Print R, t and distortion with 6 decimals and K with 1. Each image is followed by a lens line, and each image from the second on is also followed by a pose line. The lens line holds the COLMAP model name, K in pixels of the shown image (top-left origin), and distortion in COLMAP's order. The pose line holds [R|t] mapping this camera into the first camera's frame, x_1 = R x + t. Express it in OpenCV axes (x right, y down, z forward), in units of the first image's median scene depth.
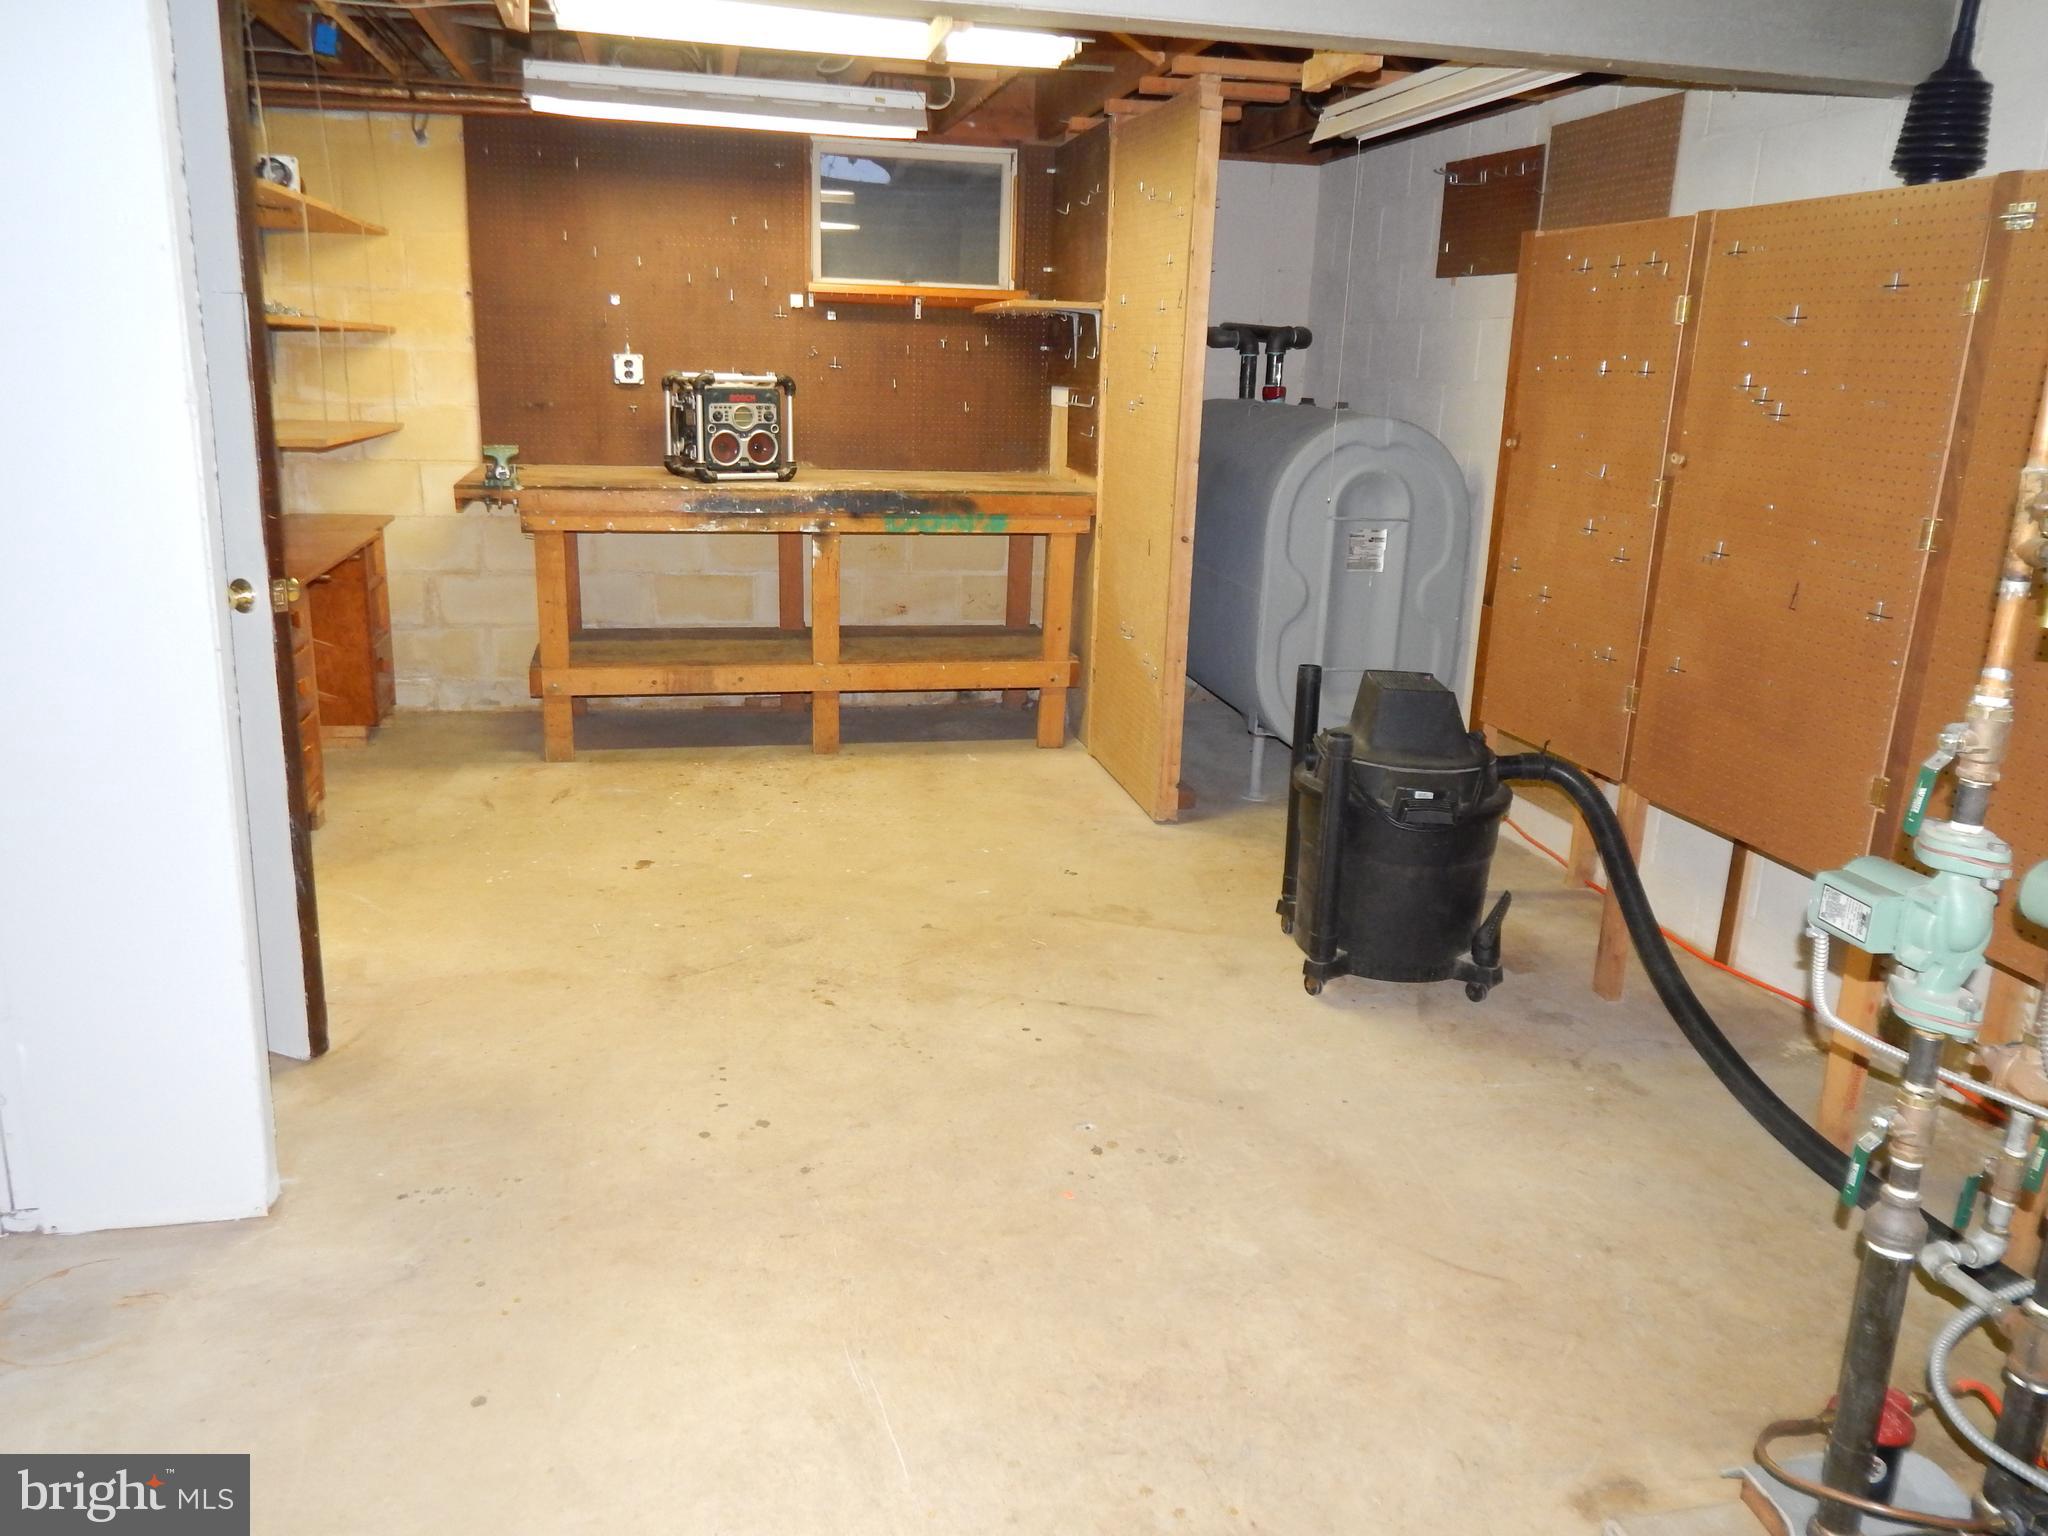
lens RADIAL K [[1495.5, 0, 1025.9], [0, 1495.5, 767.4], [0, 0, 1]] dist [0.010165, -0.024409]
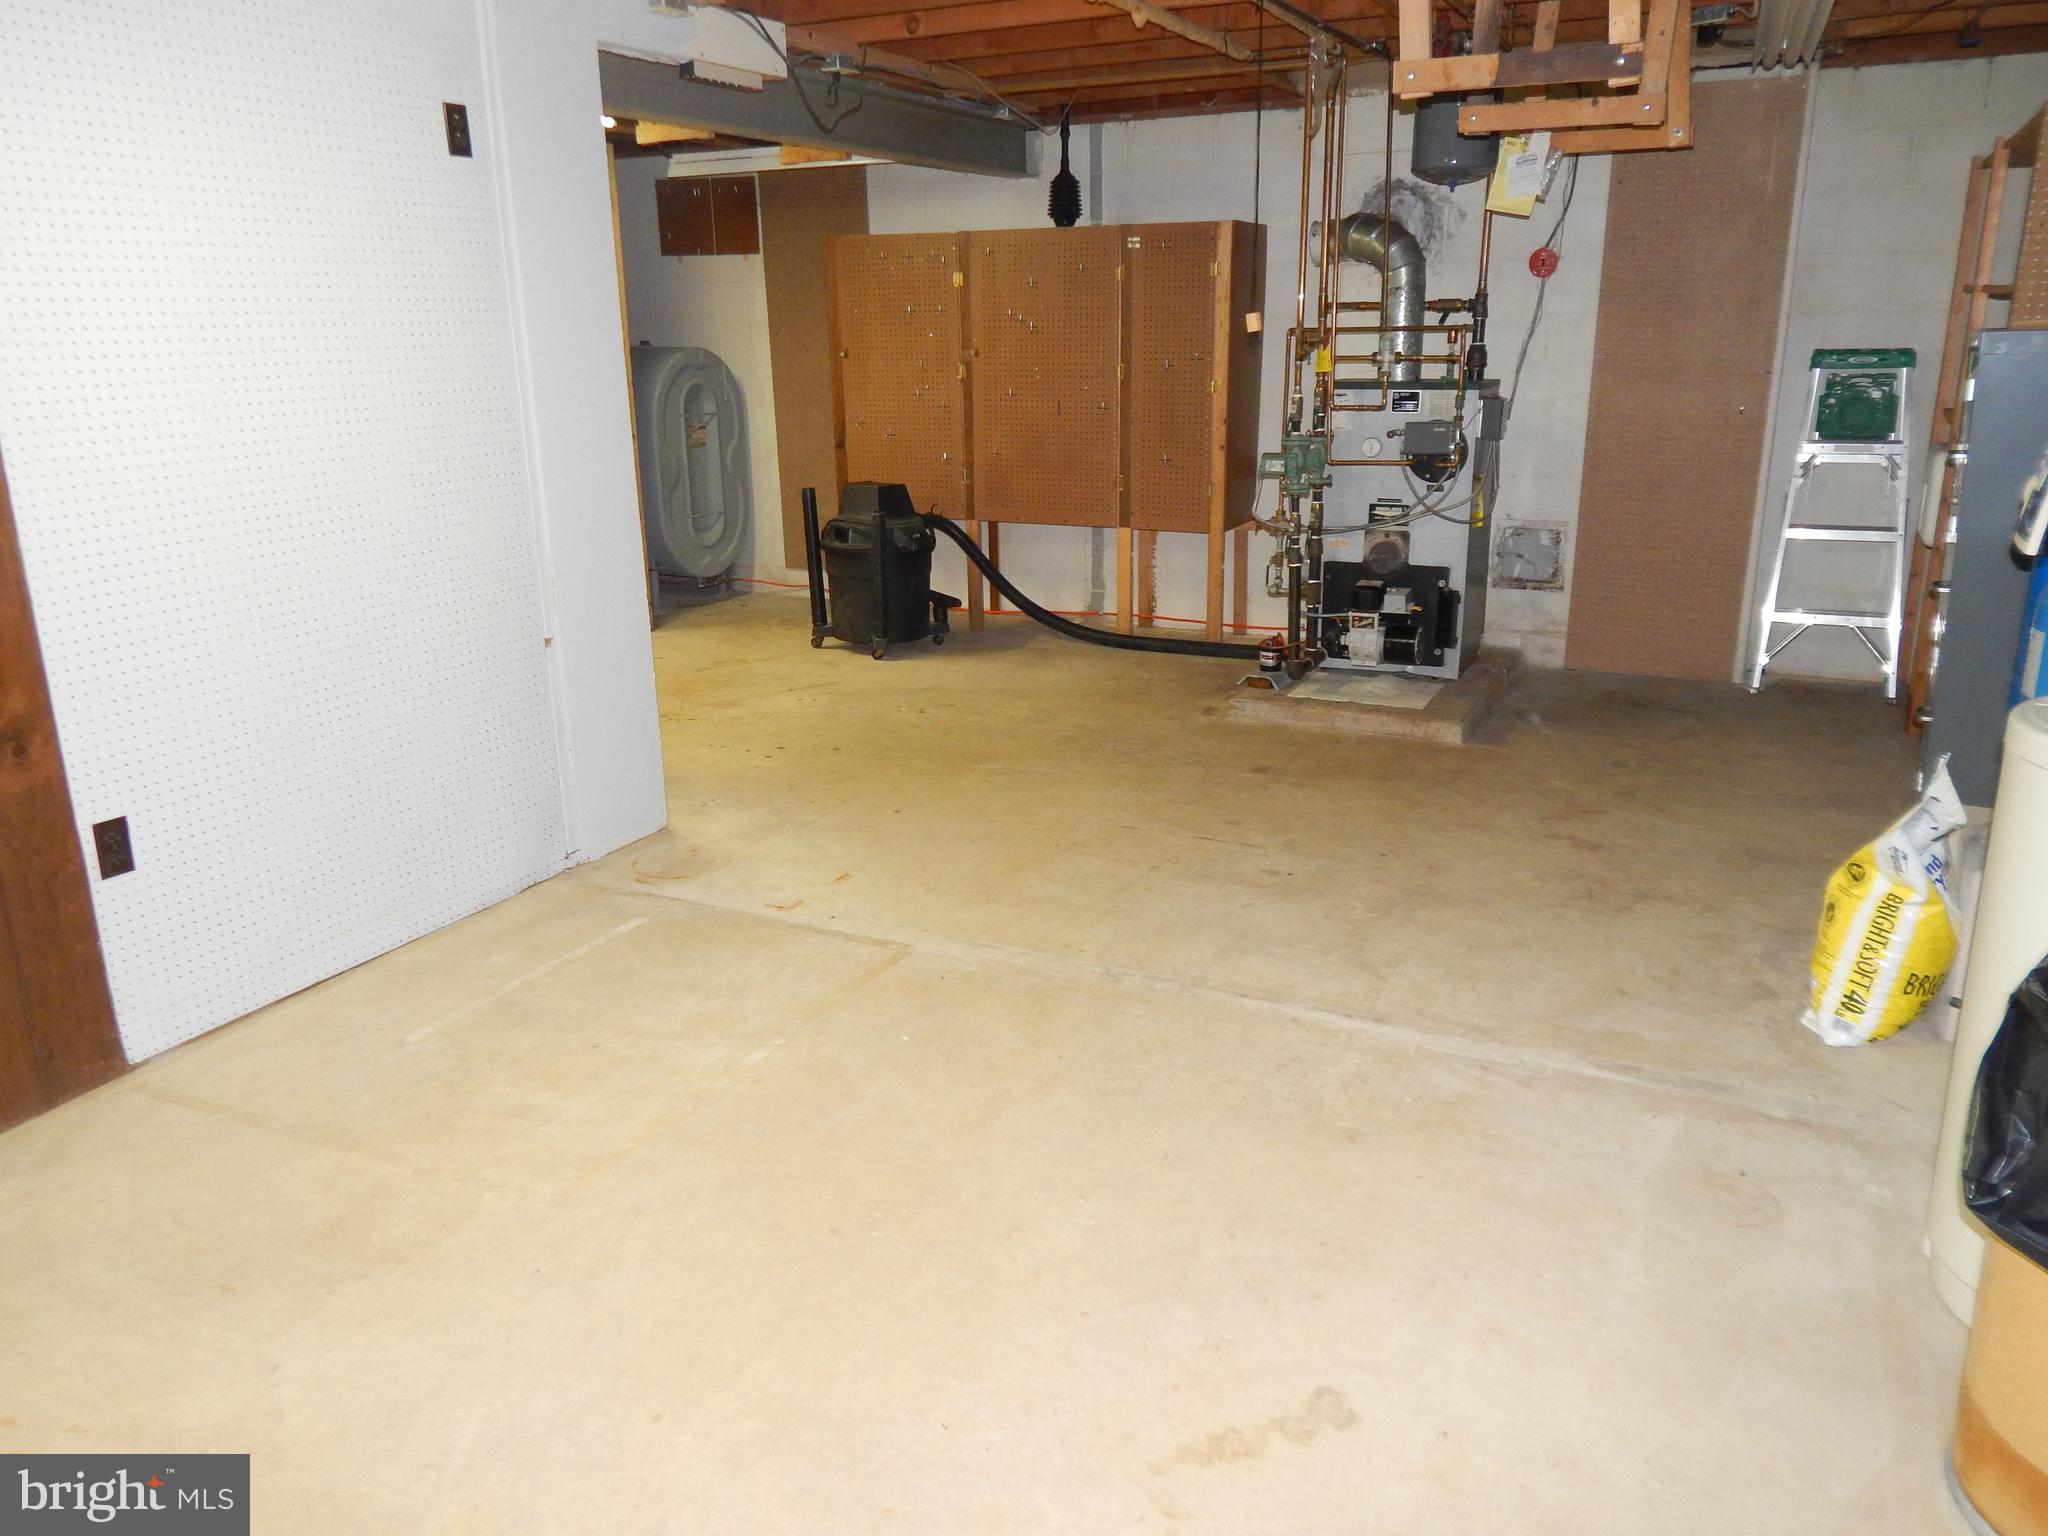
lens RADIAL K [[1495.5, 0, 1023.7], [0, 1495.5, 764.2], [0, 0, 1]] dist [0.010165, -0.024409]
pose [[0.636007, -0.263773, 0.725202, -1.143716], [0.234899, 0.961346, 0.143656, 0.056978], [-0.735062, 0.078983, 0.673383, -0.382551]]
